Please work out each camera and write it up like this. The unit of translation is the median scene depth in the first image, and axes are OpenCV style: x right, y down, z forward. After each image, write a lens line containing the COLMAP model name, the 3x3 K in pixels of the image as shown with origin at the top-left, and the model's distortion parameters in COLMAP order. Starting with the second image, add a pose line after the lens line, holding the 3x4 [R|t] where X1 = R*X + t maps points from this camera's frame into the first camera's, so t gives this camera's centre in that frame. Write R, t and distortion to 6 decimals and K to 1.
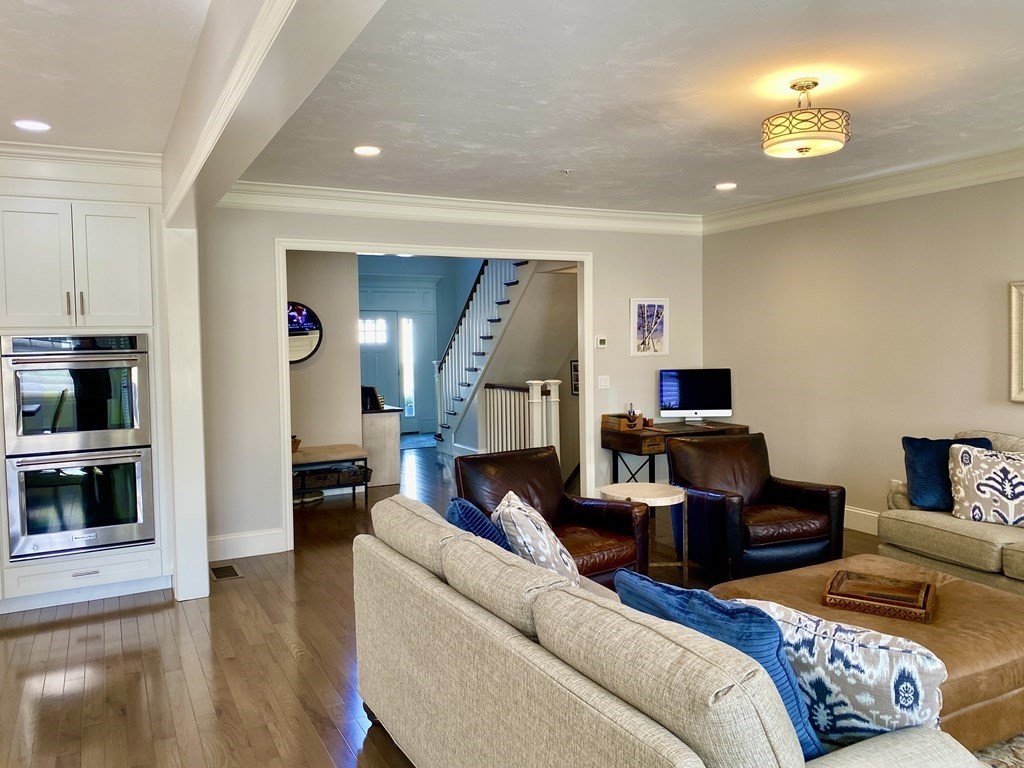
lens RADIAL K [[780.2, 0, 513.8], [0, 780.2, 381.2], [0, 0, 1]] dist [0.055621, -0.058357]
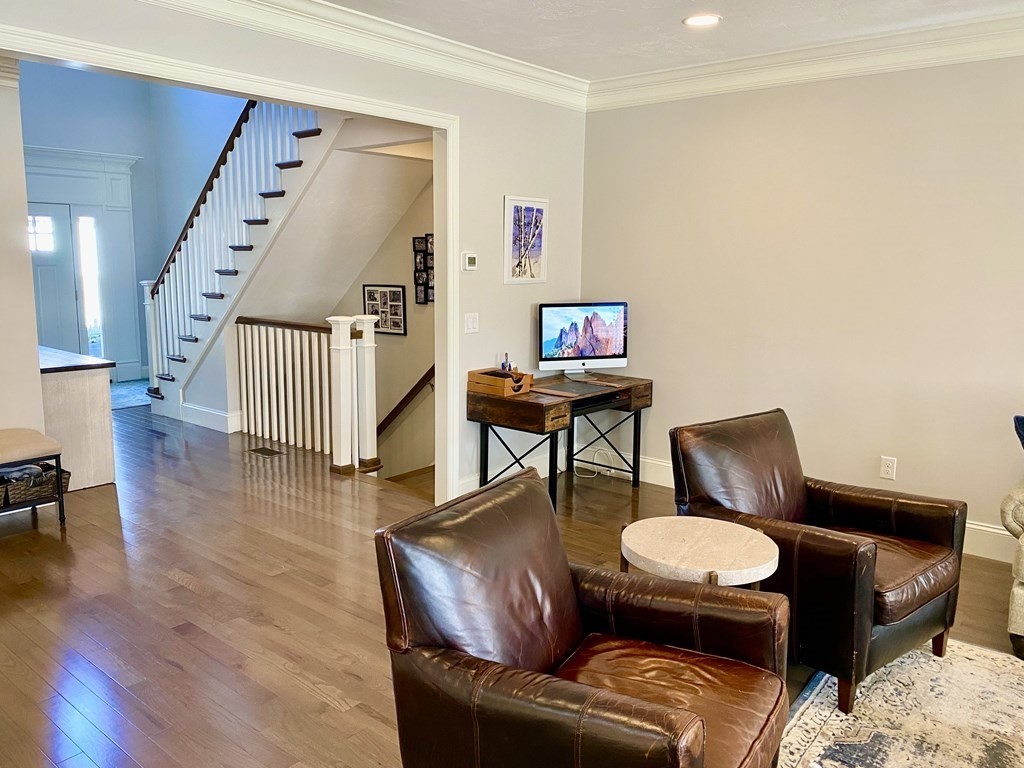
lens RADIAL K [[780.2, 0, 513.2], [0, 780.2, 388.0], [0, 0, 1]] dist [0.055621, -0.058357]
pose [[0.922841, -0.035585, 0.383534, -0.102613], [-0.007368, 0.993910, 0.109947, -0.015808], [-0.385111, -0.104289, 0.916959, 0.354434]]
